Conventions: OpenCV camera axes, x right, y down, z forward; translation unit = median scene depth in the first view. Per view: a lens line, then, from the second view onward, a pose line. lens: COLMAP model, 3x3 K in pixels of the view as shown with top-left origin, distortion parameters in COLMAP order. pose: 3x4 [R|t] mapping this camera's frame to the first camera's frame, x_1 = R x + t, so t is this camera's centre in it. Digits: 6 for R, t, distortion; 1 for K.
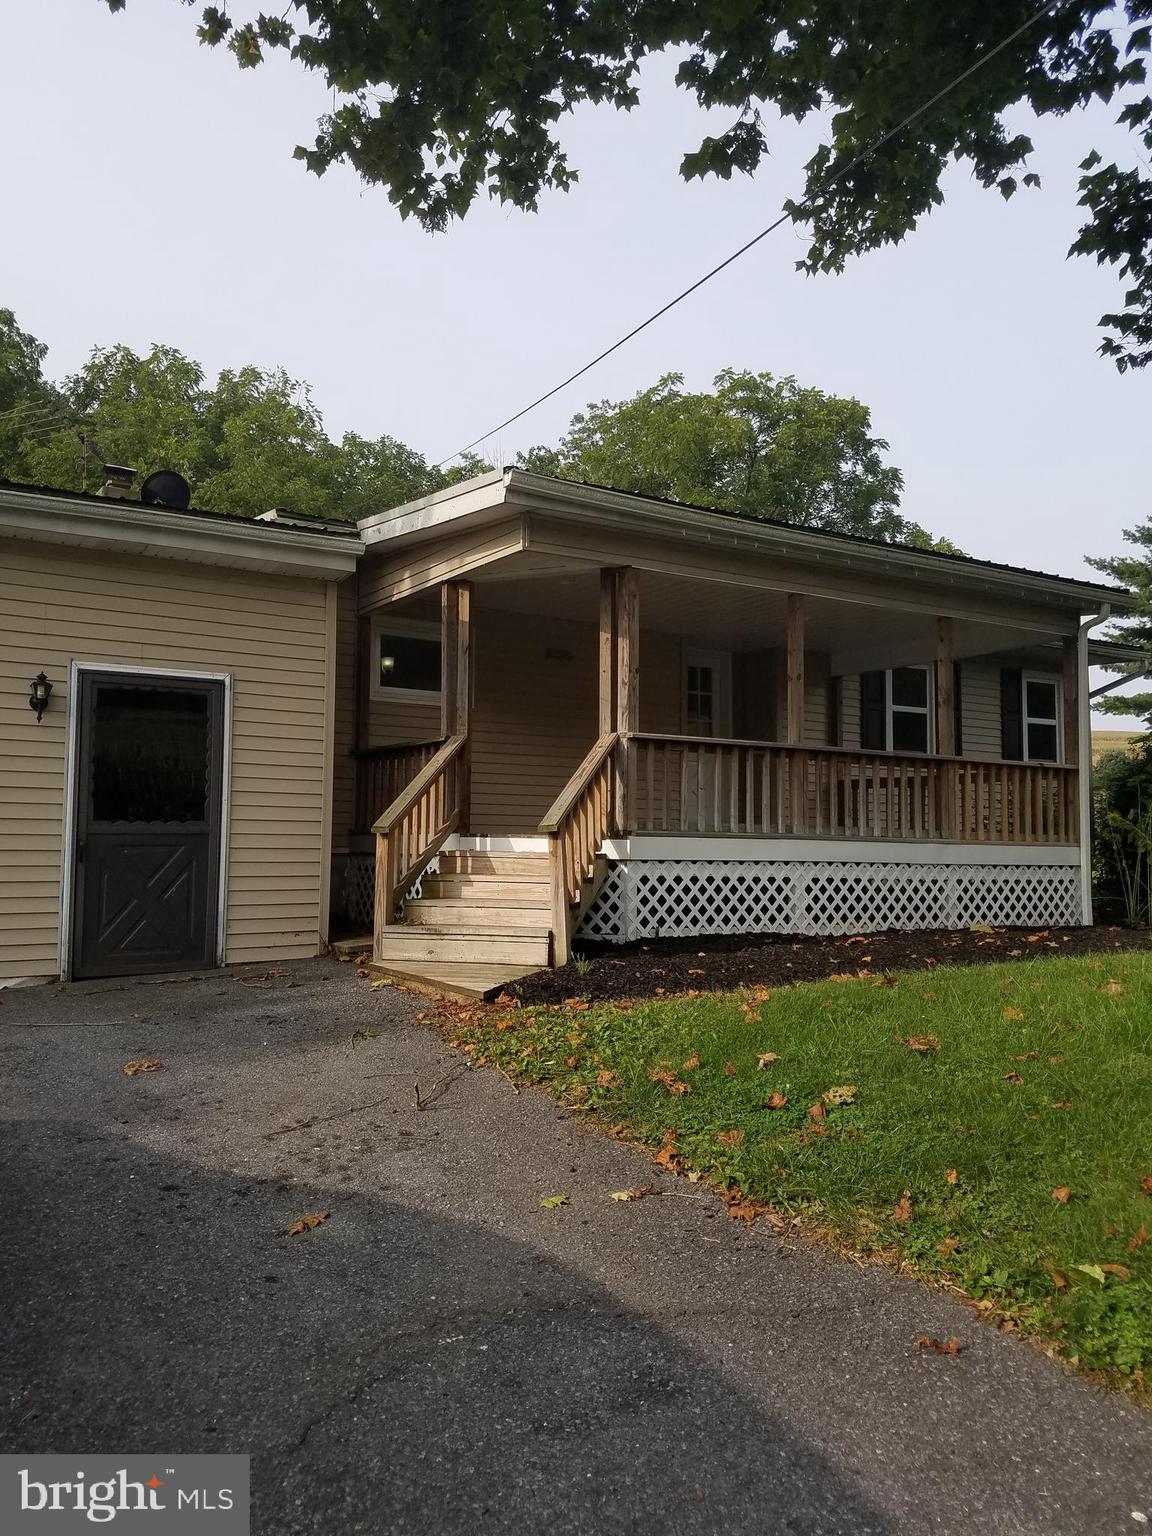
lens RADIAL K [[1161.1, 0, 576.0], [0, 1161.1, 768.0], [0, 0, 1]] dist [0.170913, -0.001636]
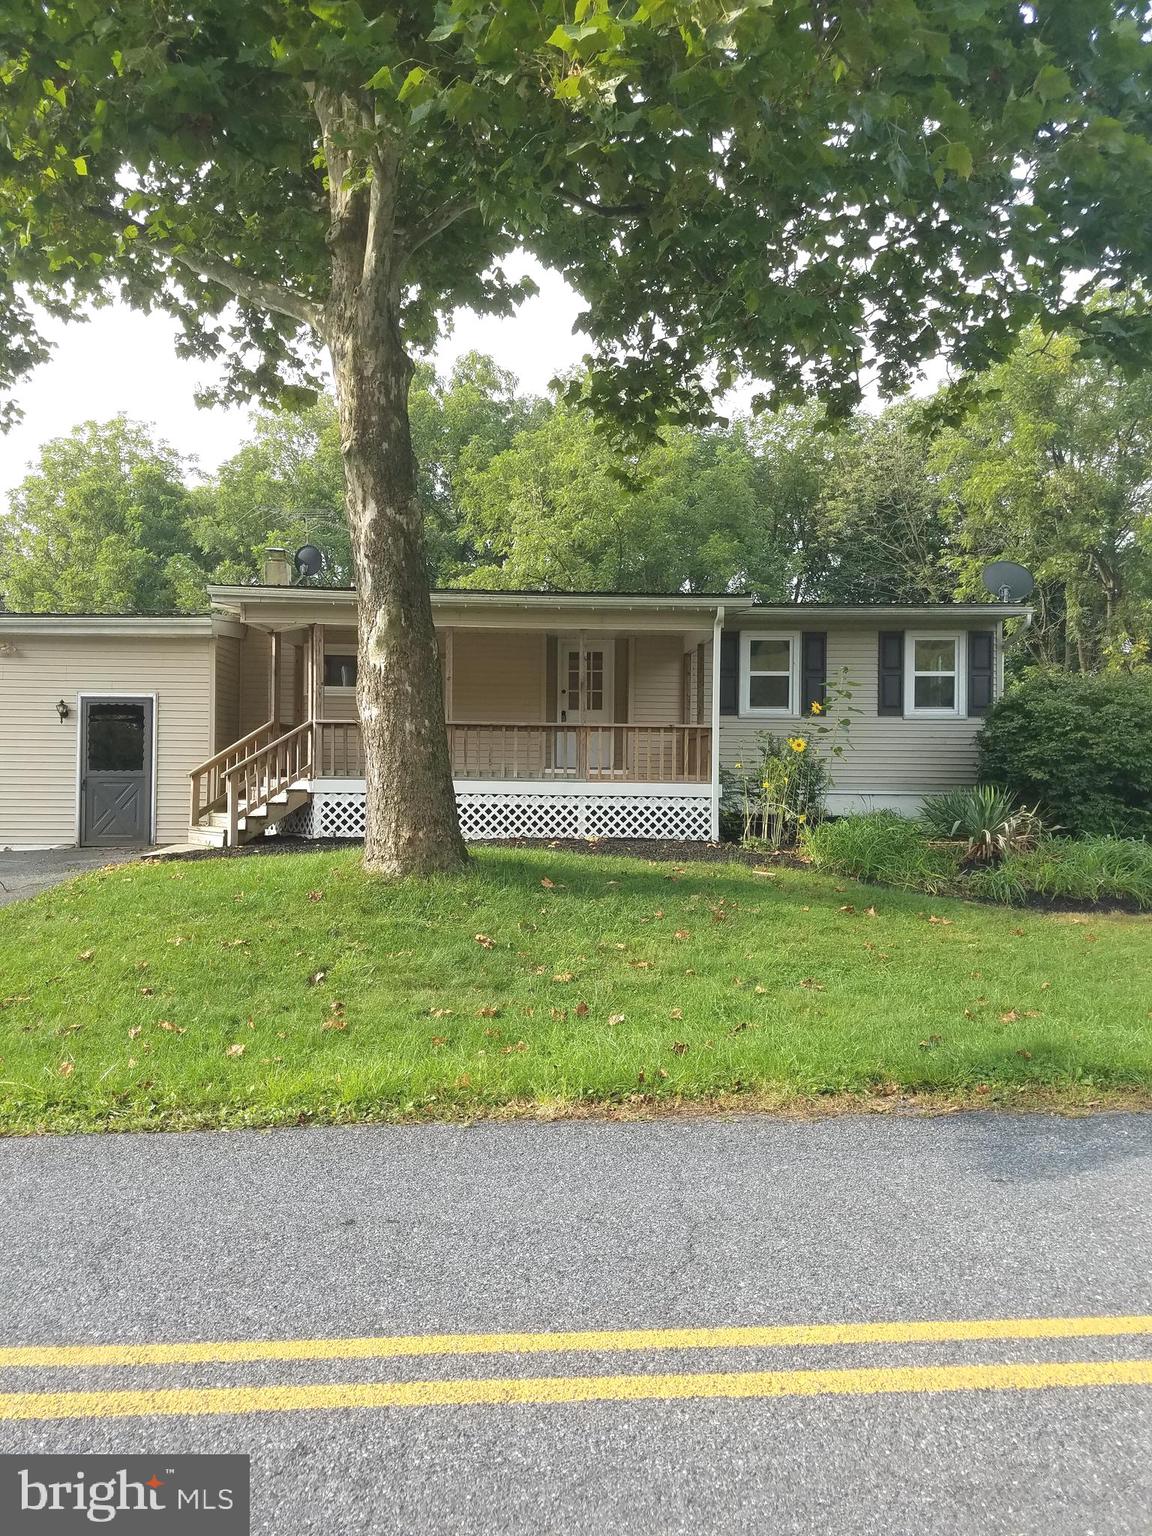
lens RADIAL K [[1063.4, 0, 580.9], [0, 1063.4, 748.5], [0, 0, 1]] dist [0.180038, -0.000751]
pose [[0.864157, -0.007410, -0.503167, 1.181295], [0.033682, 0.998501, 0.043141, -0.042936], [0.502093, -0.054228, 0.863112, -0.190635]]
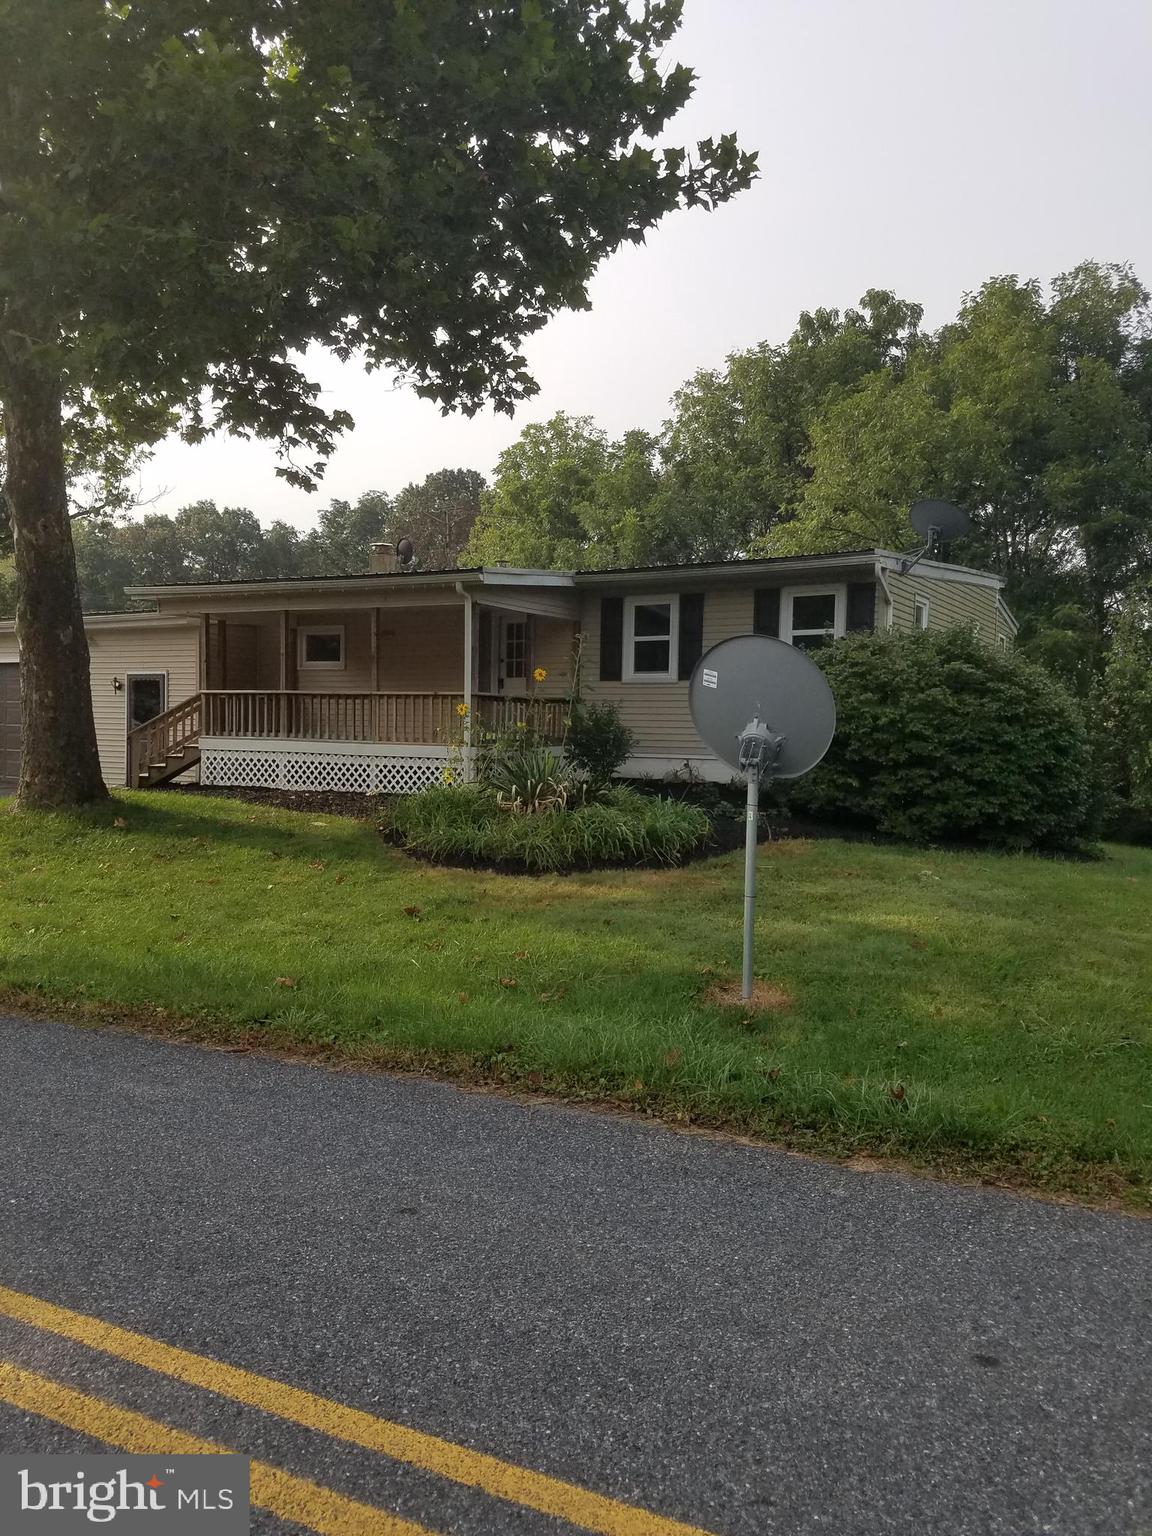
lens RADIAL K [[1161.1, 0, 576.0], [0, 1161.1, 768.0], [0, 0, 1]] dist [0.170913, -0.001636]
pose [[0.484859, 0.030899, -0.874046, 2.281604], [0.051282, 0.996652, 0.063680, 0.009221], [0.873088, -0.075698, 0.481651, 0.530270]]
